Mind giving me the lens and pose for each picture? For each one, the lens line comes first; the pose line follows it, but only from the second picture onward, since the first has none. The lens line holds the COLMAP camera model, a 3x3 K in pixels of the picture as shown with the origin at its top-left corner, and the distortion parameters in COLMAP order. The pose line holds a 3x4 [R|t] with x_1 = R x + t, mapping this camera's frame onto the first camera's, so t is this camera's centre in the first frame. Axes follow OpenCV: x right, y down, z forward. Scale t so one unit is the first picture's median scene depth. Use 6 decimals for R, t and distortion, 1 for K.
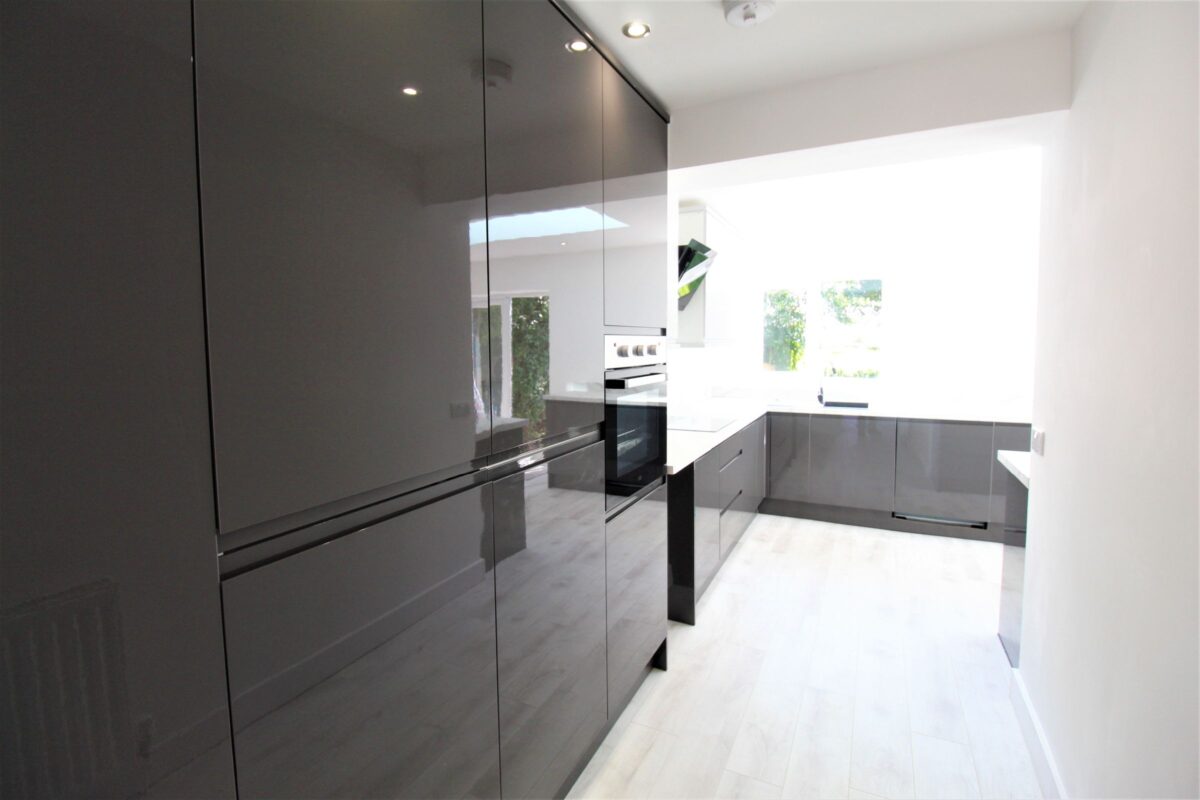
lens RADIAL K [[553.3, 0, 601.1], [0, 553.3, 383.0], [0, 0, 1]] dist [0.002855, -0.014501]
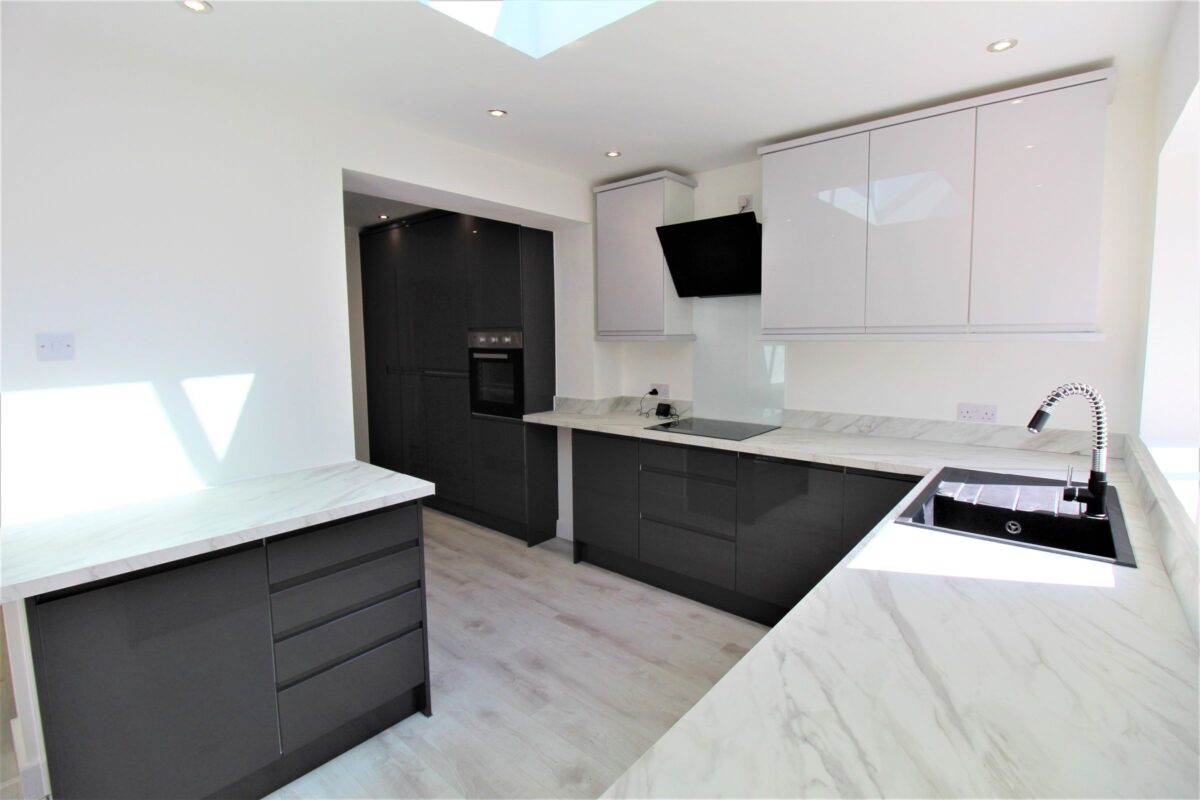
lens RADIAL K [[553.3, 0, 601.1], [0, 553.3, 383.0], [0, 0, 1]] dist [0.002855, -0.014501]
pose [[-0.247650, 0.096779, -0.964004, 0.922638], [-0.058089, 0.991725, 0.114485, -0.077357], [0.967107, 0.084350, -0.239978, 0.929179]]
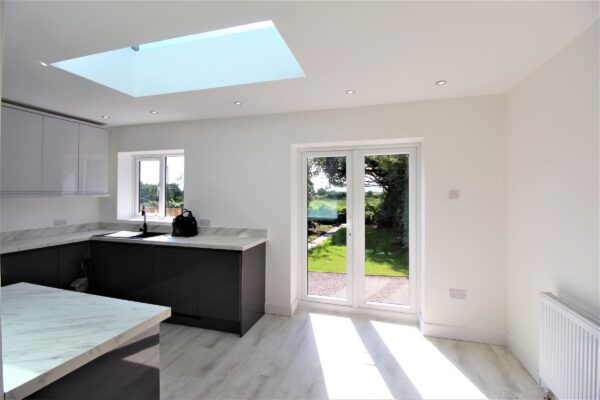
lens RADIAL K [[276.6, 0, 300.6], [0, 276.6, 191.5], [0, 0, 1]] dist [0.002855, -0.014501]
pose [[0.986620, 0.011166, 0.162655, 0.826137], [0.001918, 0.996788, -0.080060, -0.022269], [-0.163026, 0.079301, 0.983430, 0.183642]]
